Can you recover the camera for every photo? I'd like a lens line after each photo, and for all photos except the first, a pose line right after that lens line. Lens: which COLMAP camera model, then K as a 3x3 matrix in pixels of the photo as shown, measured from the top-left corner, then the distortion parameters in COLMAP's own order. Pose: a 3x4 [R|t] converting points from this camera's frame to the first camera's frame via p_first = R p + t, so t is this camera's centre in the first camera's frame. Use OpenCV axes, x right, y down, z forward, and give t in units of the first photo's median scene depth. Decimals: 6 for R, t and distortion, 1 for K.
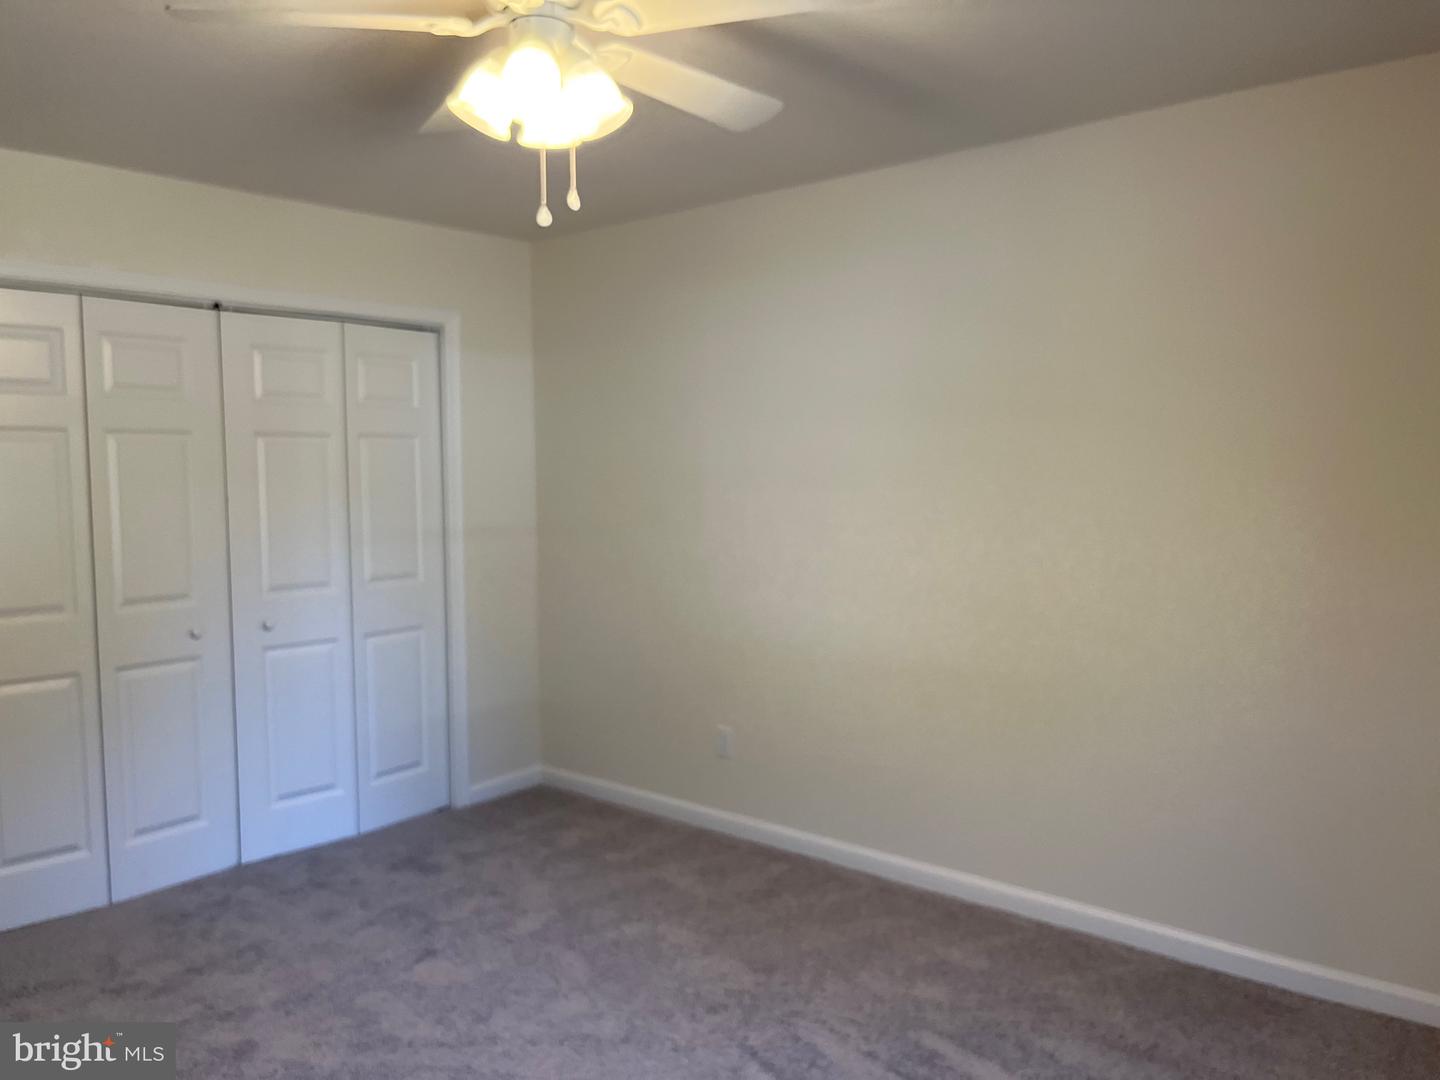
lens RADIAL K [[1086.3, 0, 720.0], [0, 1086.3, 540.0], [0, 0, 1]] dist [0.070820, -0.096784]
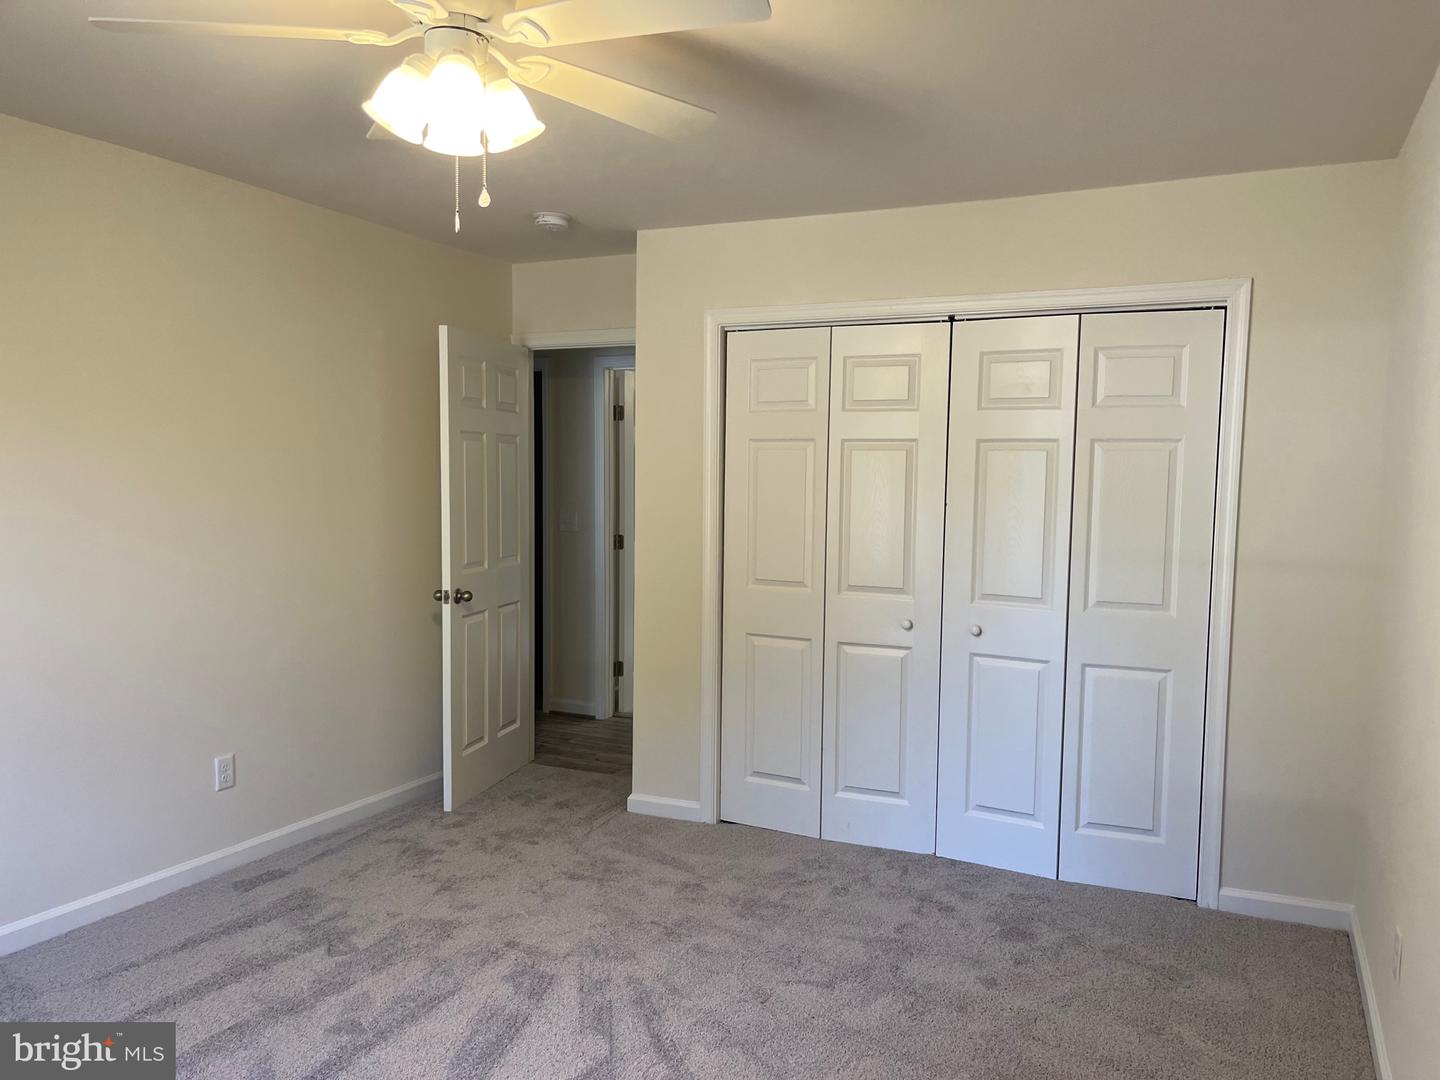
lens RADIAL K [[1086.3, 0, 720.0], [0, 1086.3, 540.0], [0, 0, 1]] dist [0.070820, -0.096784]
pose [[0.321921, 0.075582, -0.943745, 0.452824], [-0.089641, 0.994764, 0.049090, -0.033963], [0.942513, 0.068795, 0.327011, 0.455725]]
